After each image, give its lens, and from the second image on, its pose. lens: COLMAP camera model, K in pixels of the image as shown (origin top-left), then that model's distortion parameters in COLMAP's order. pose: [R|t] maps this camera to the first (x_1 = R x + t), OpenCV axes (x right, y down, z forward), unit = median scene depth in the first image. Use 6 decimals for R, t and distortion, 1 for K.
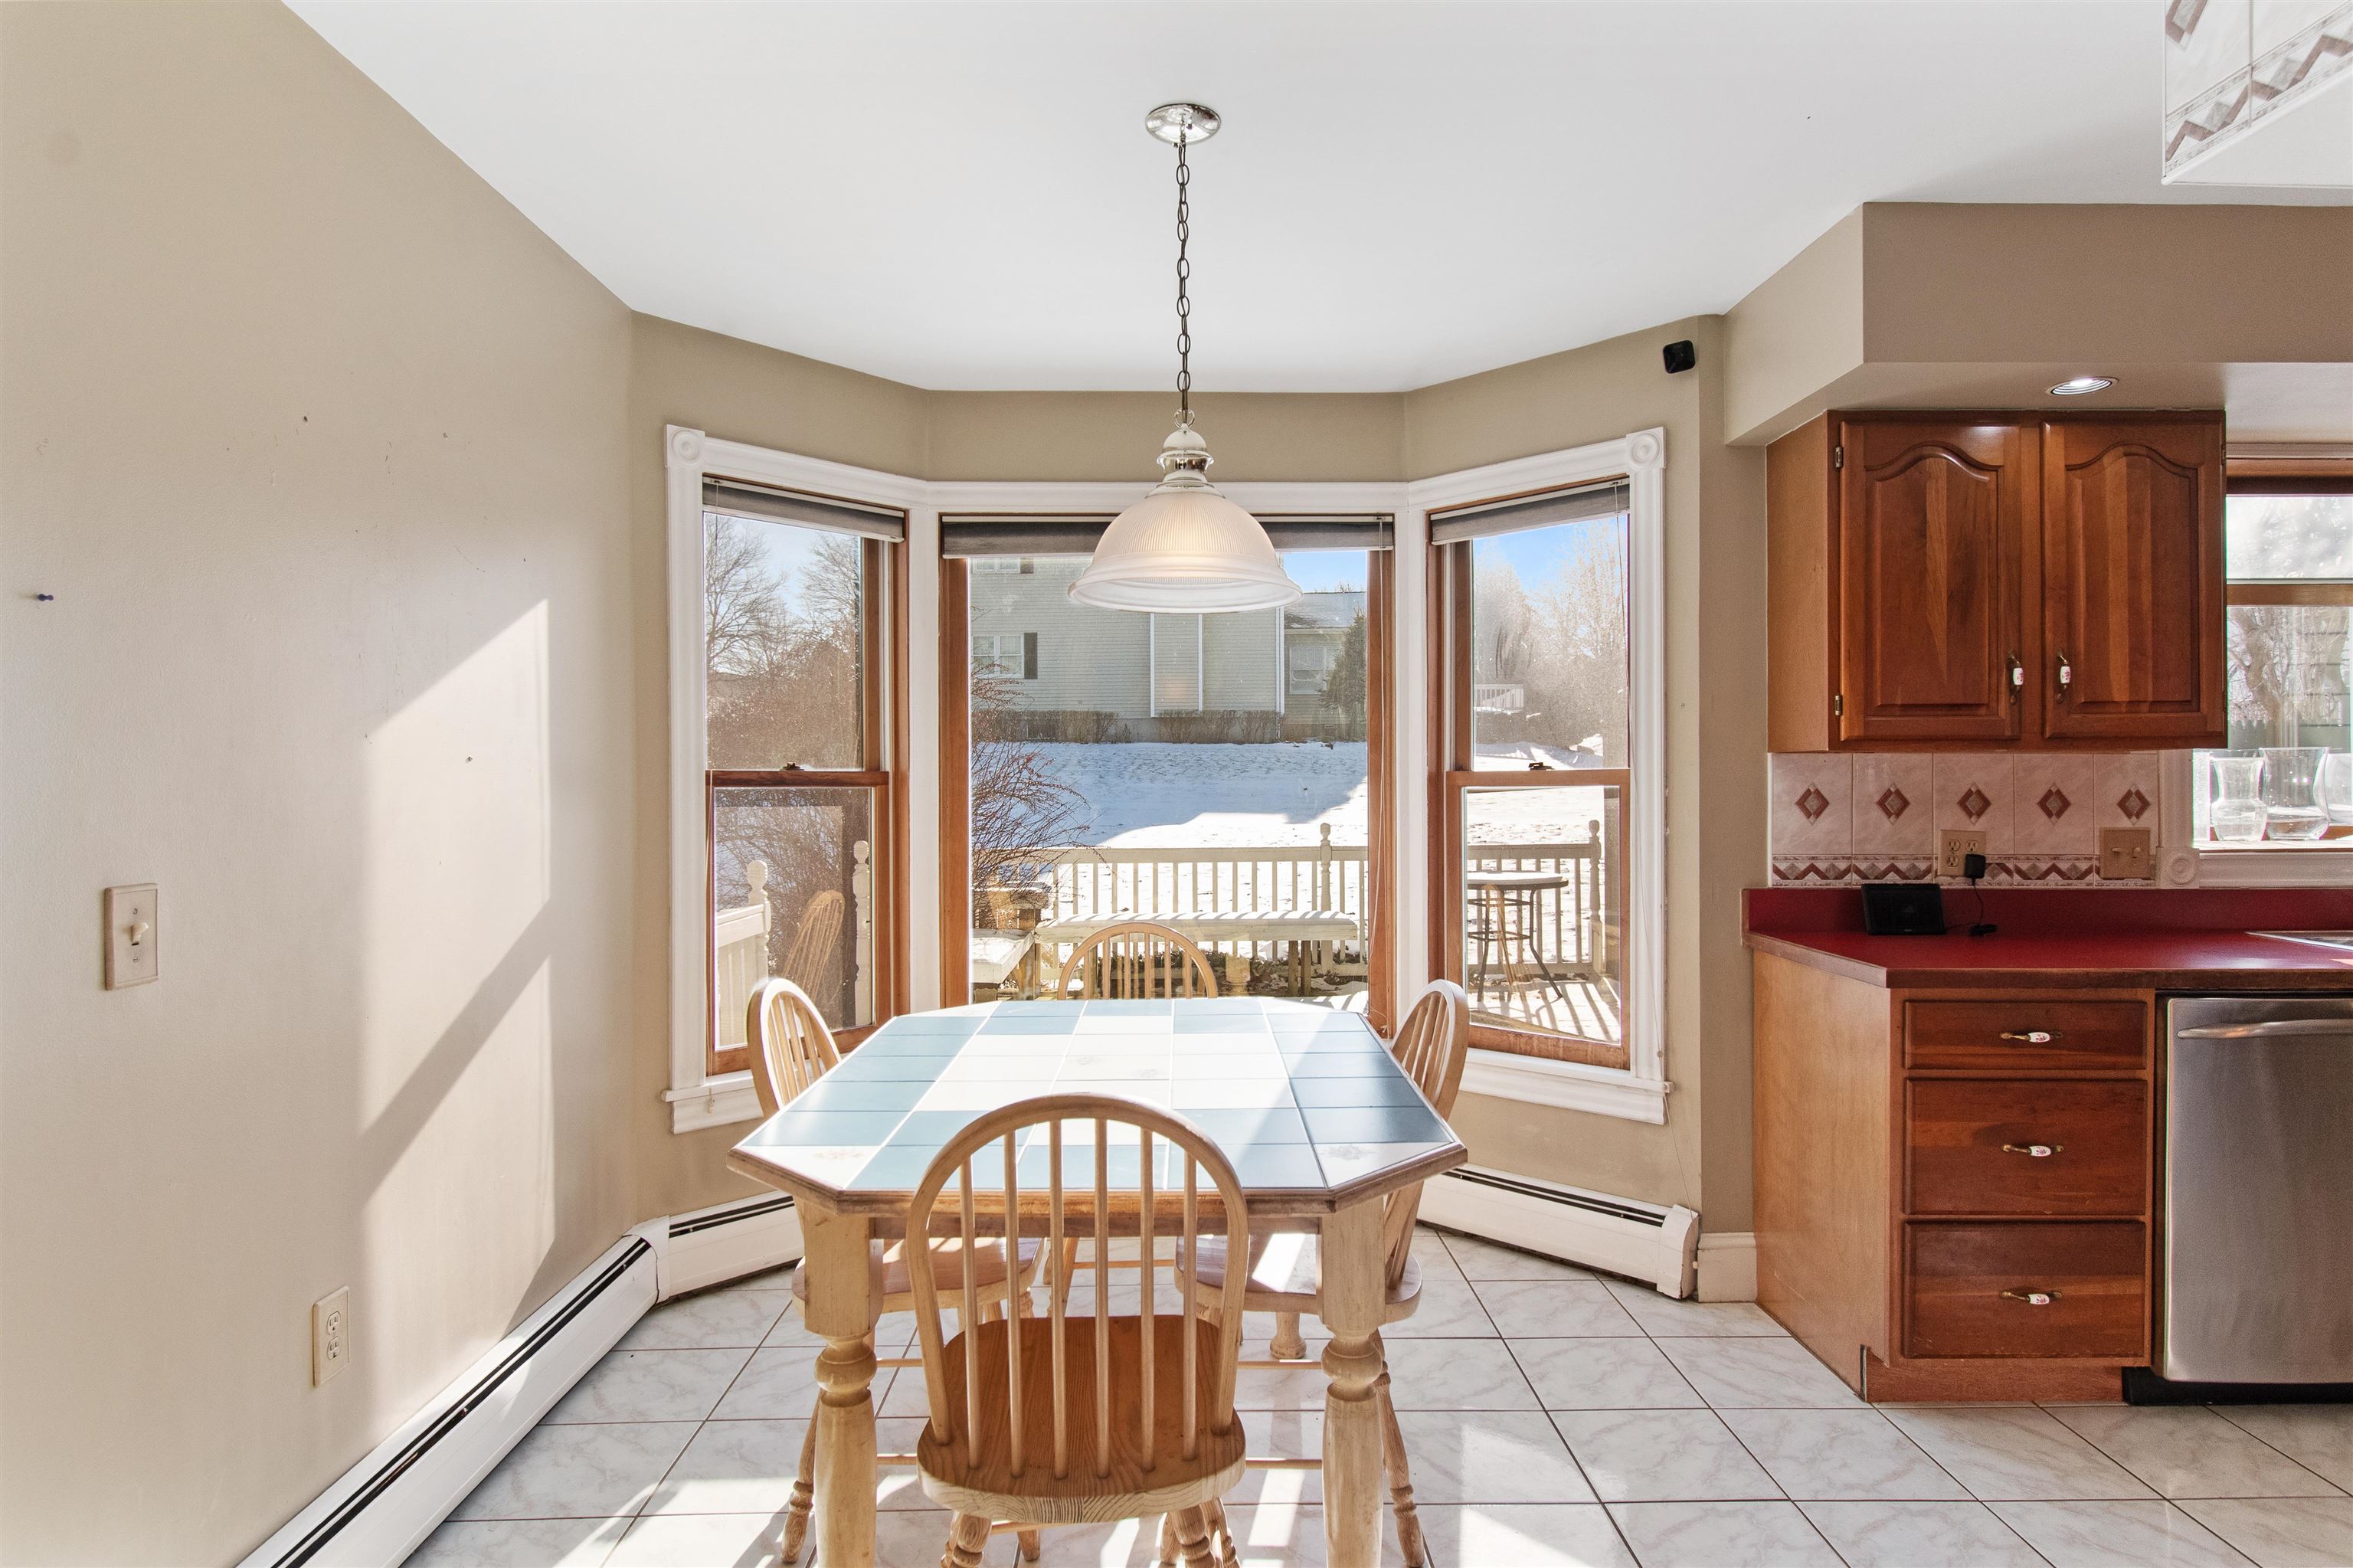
lens RADIAL K [[1291.1, 0, 1193.9], [0, 1291.1, 784.9], [0, 0, 1]] dist [0.002948, -0.001312]
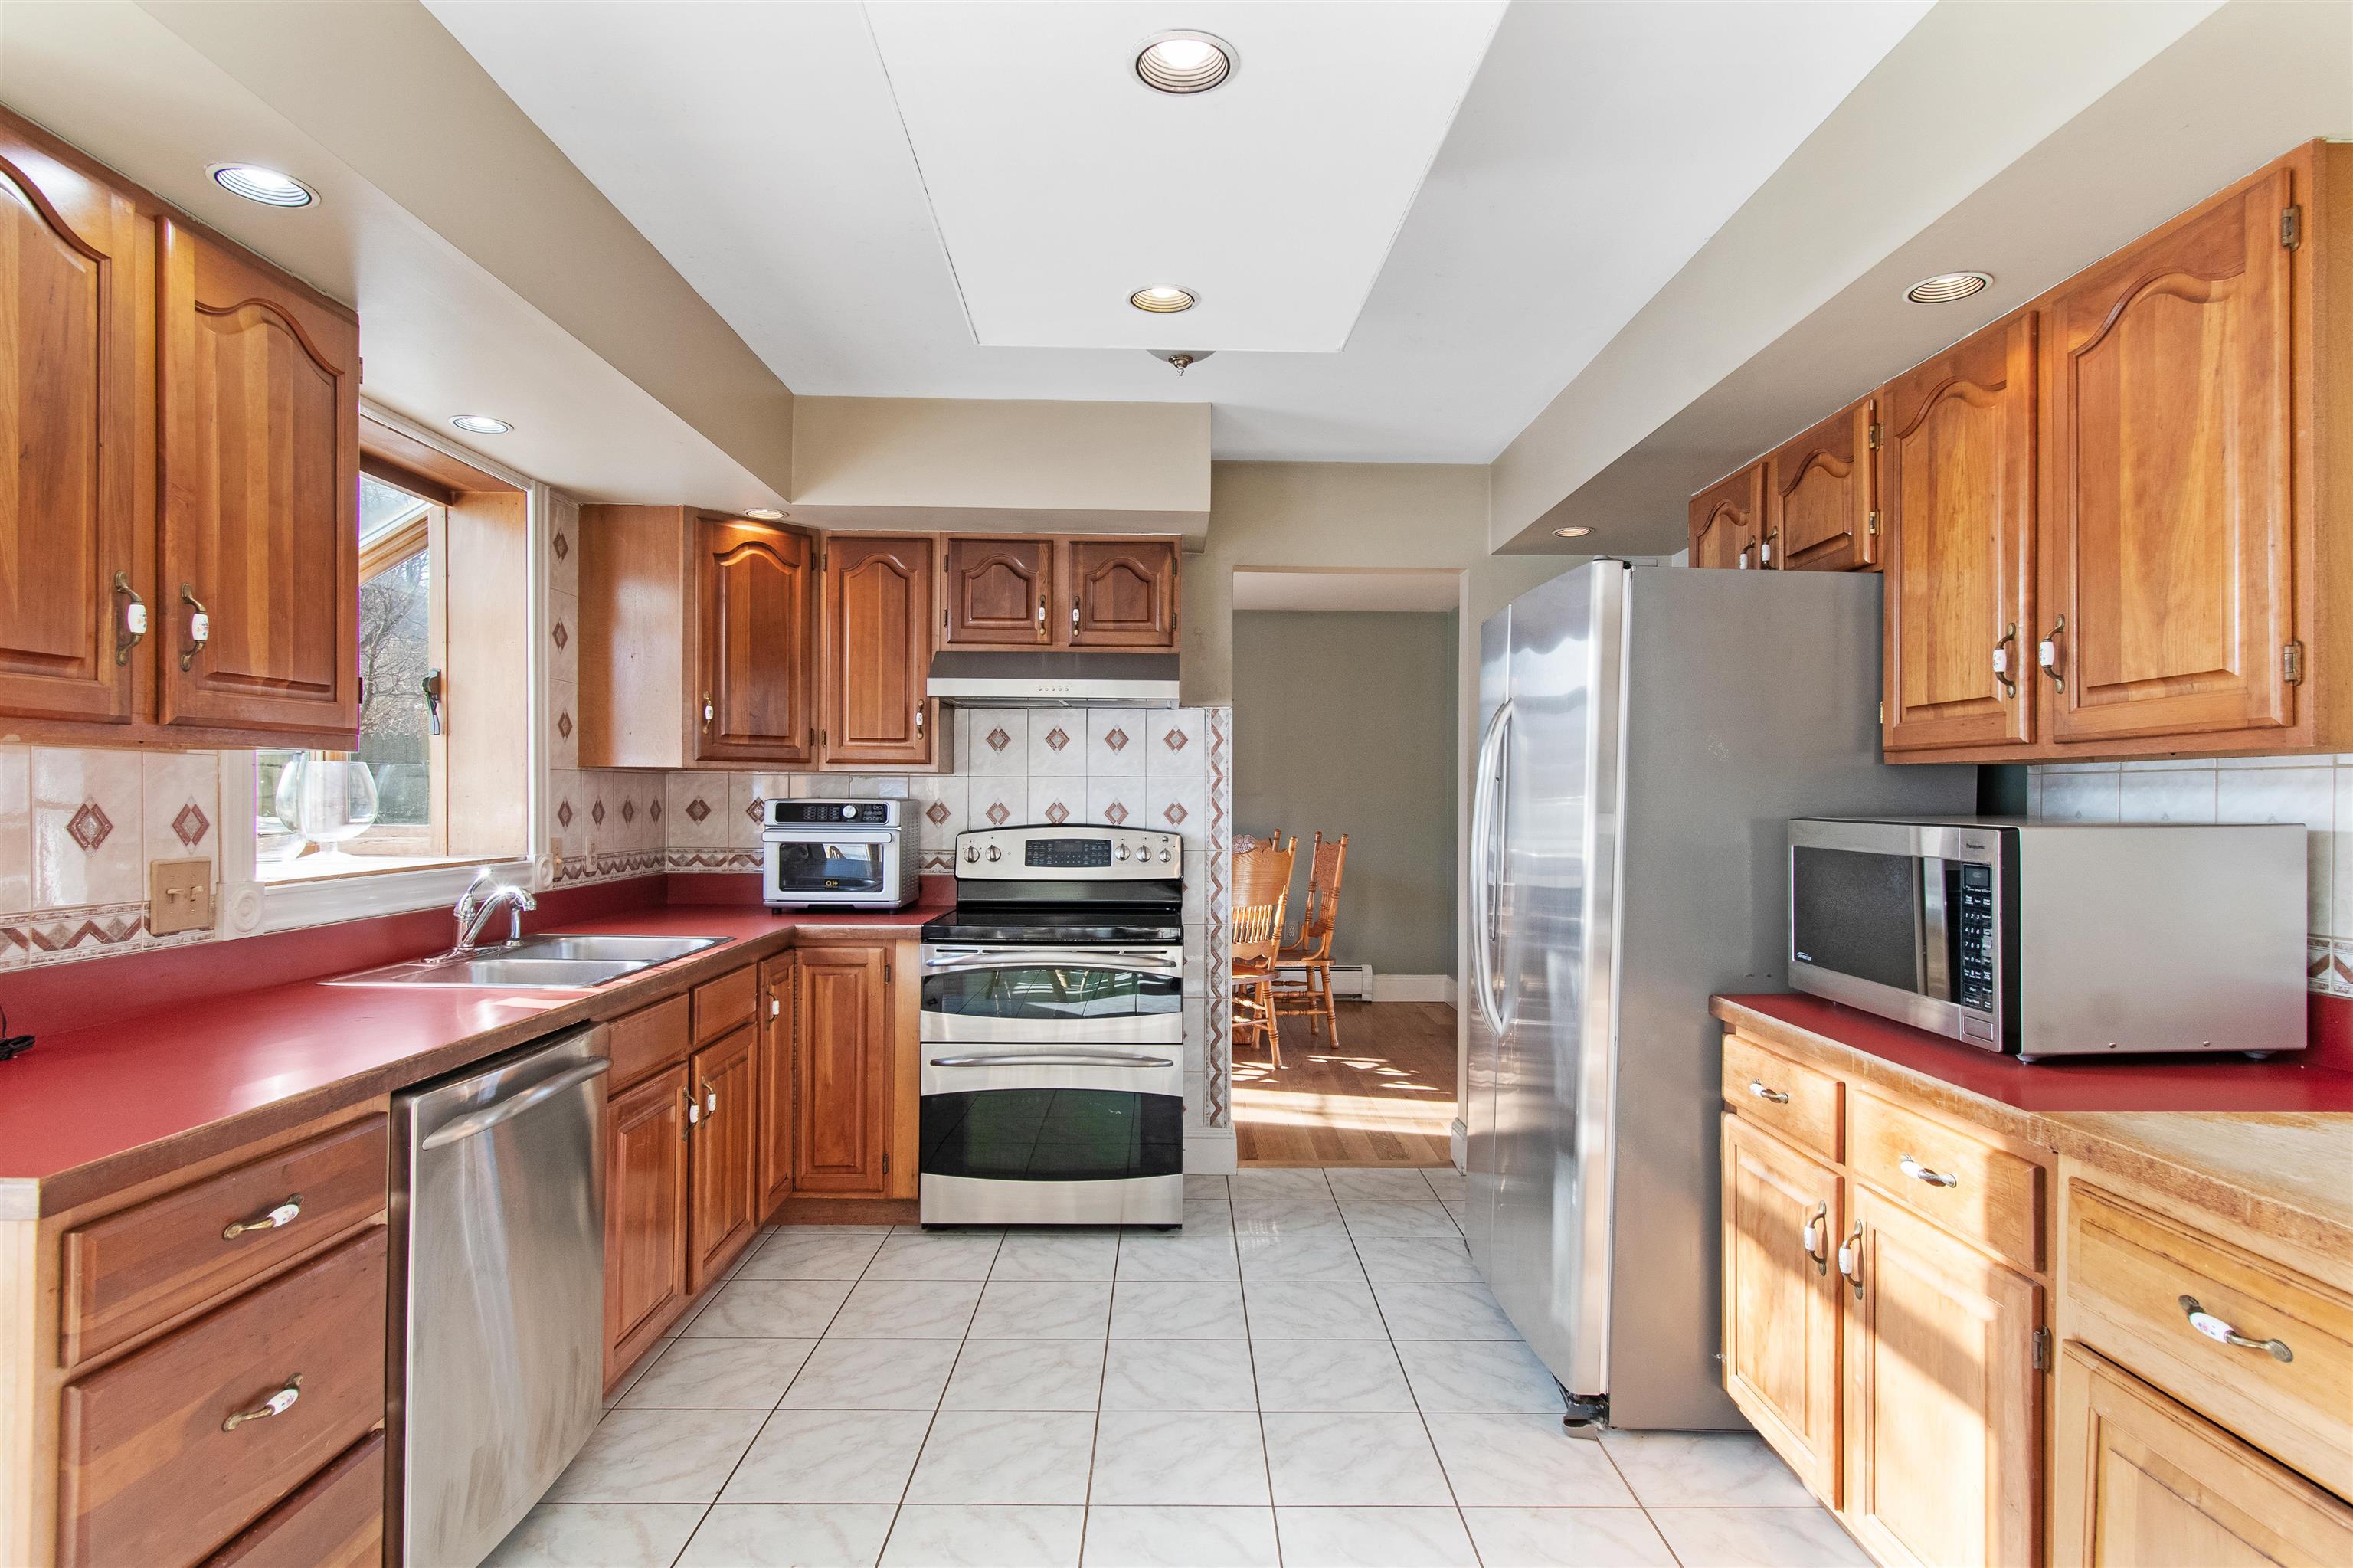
lens RADIAL K [[1220.9, 0, 1189.2], [0, 1220.9, 802.4], [0, 0, 1]] dist [0.000548, -0.001297]
pose [[0.005930, -0.002726, 0.999979, 0.065050], [-0.007169, 0.999970, 0.002769, -0.003170], [-0.999957, -0.007185, 0.005910, 0.455597]]
